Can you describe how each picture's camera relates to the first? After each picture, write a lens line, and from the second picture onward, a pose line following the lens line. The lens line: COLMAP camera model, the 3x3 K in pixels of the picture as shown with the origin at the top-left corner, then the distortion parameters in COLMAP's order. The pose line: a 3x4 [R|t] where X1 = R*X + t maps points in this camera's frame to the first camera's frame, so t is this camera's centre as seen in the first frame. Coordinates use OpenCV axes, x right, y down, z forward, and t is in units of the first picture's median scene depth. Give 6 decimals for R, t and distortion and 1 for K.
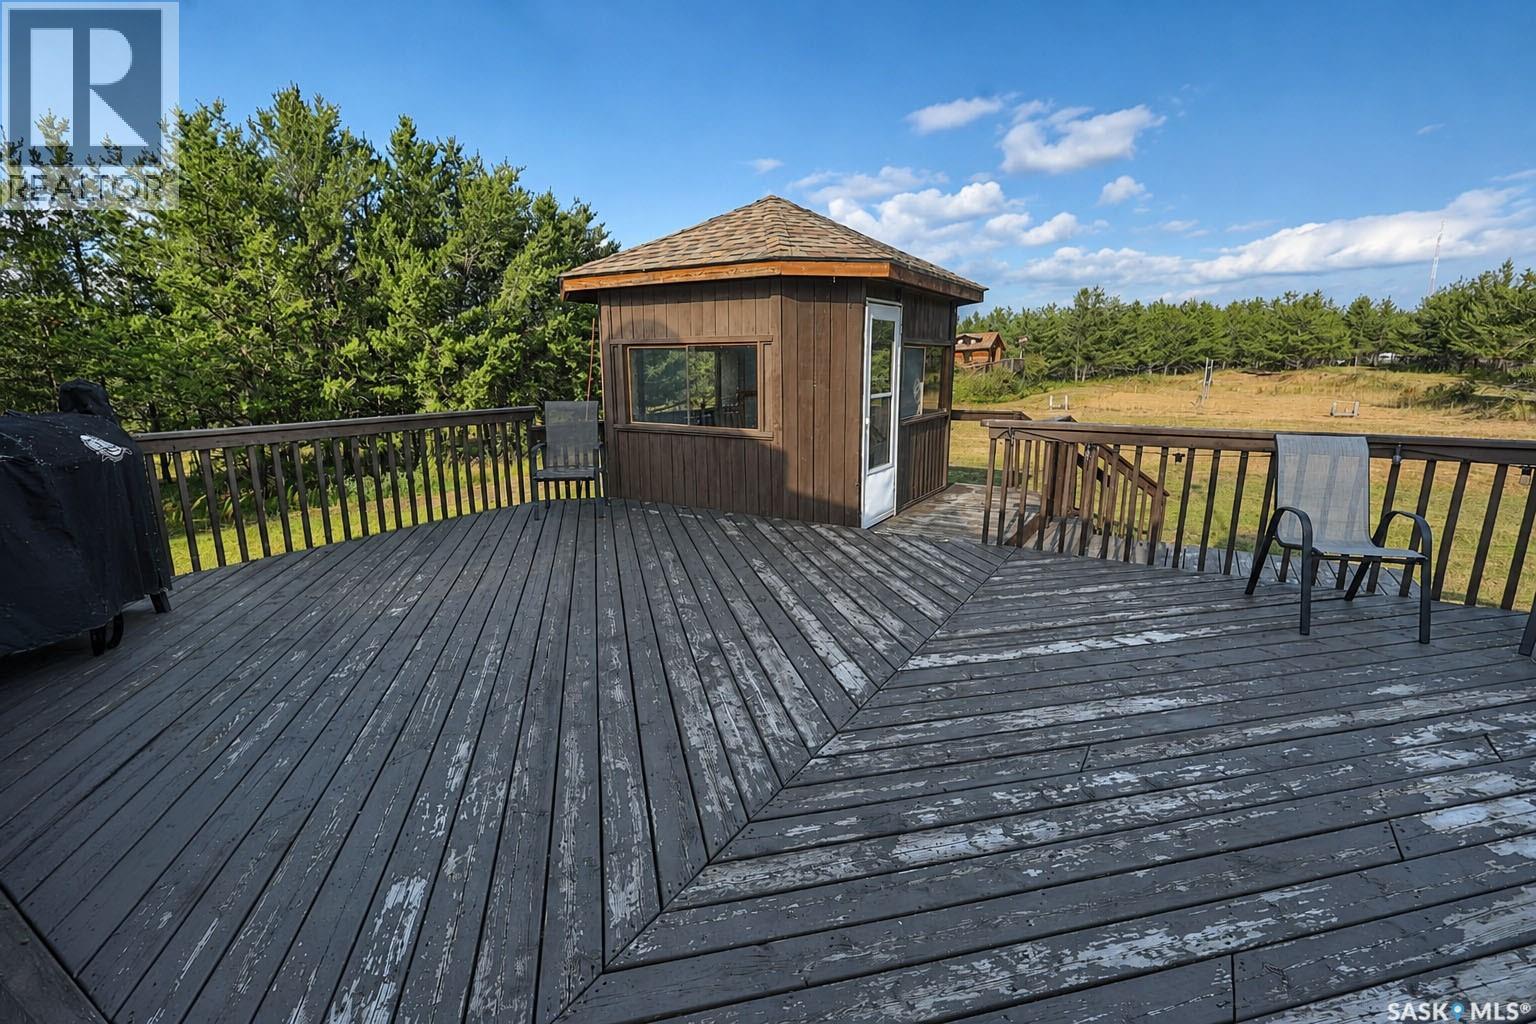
lens RADIAL K [[711.8, 0, 768.0], [0, 711.8, 512.0], [0, 0, 1]] dist [0.000922, 0.000764]
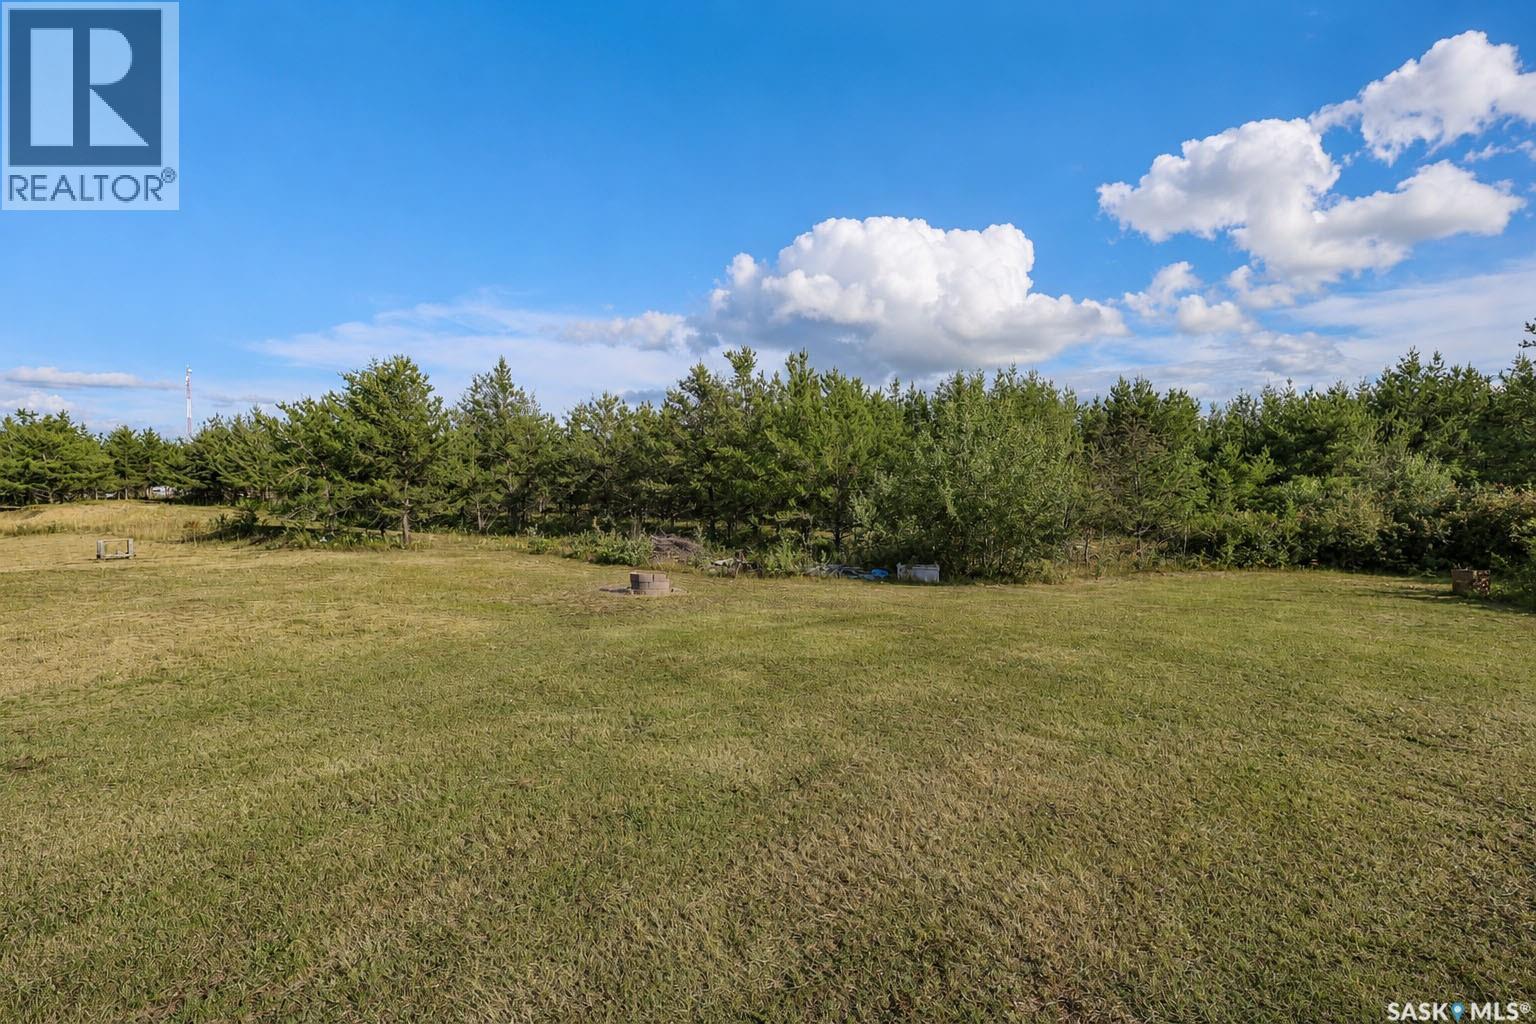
lens RADIAL K [[711.8, 0, 768.0], [0, 711.8, 512.0], [0, 0, 1]] dist [0.000922, 0.000764]
pose [[0.160587, -0.018965, 0.986839, 1.166197], [0.203533, 0.978964, -0.014307, -0.214764], [-0.965809, 0.203151, 0.161069, 1.356662]]
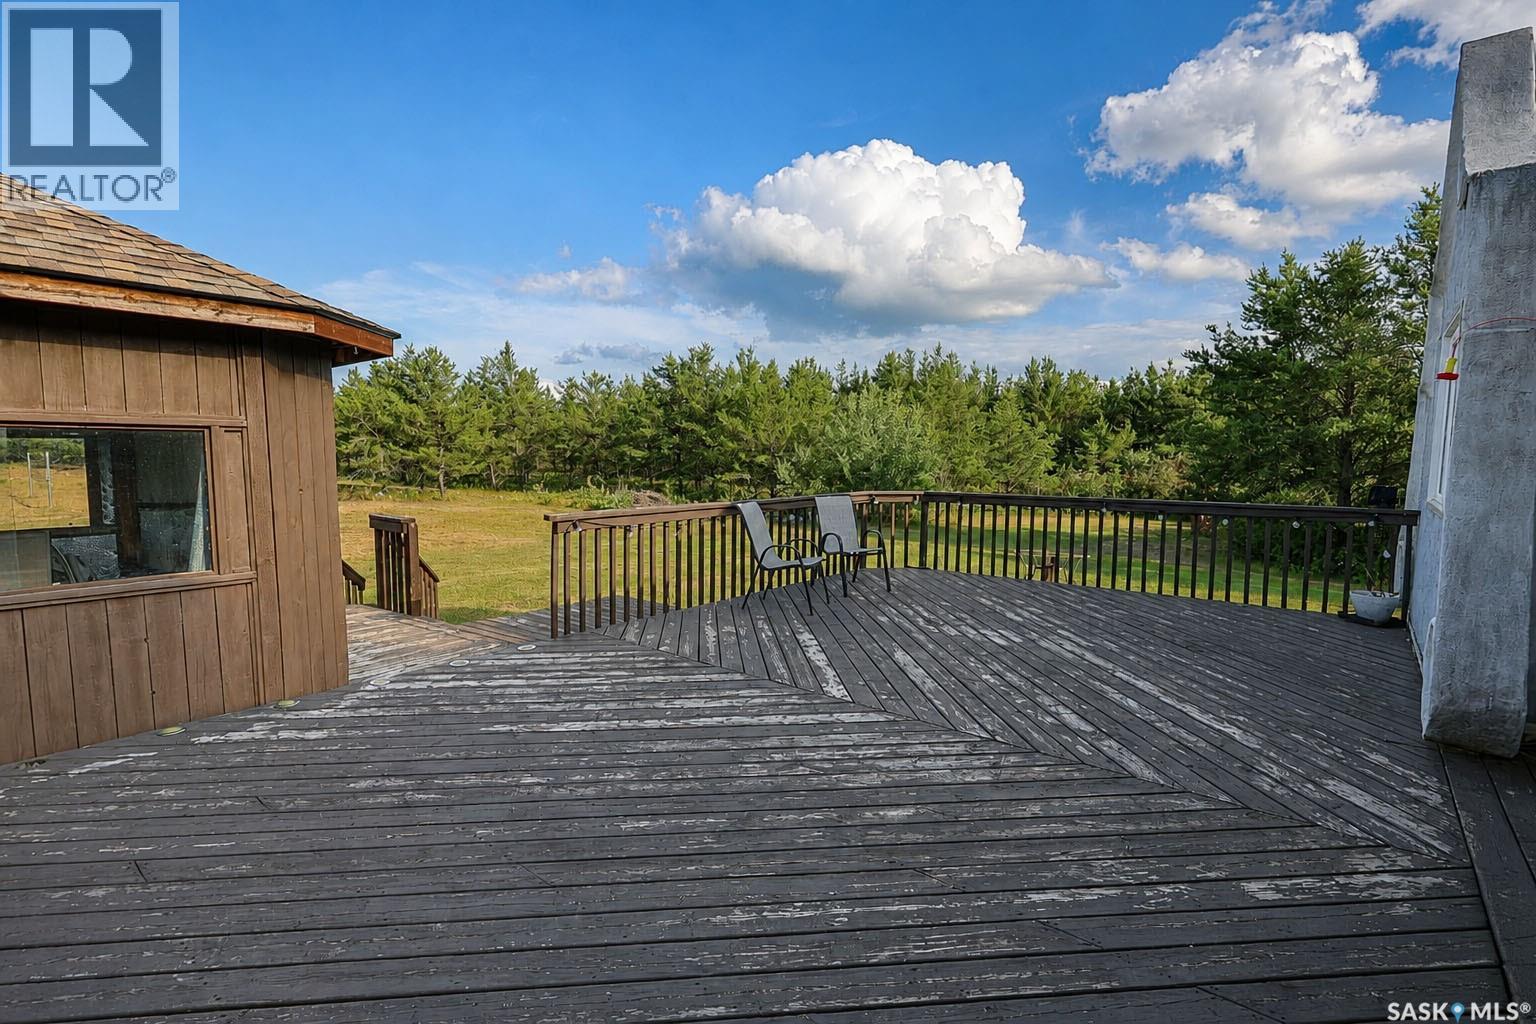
lens RADIAL K [[711.8, 0, 768.0], [0, 711.8, 512.0], [0, 0, 1]] dist [0.000922, 0.000764]
pose [[0.143123, -0.076706, 0.986728, -0.757279], [0.201265, 0.978415, 0.046866, -0.139399], [-0.969024, 0.191886, 0.155472, 0.638230]]
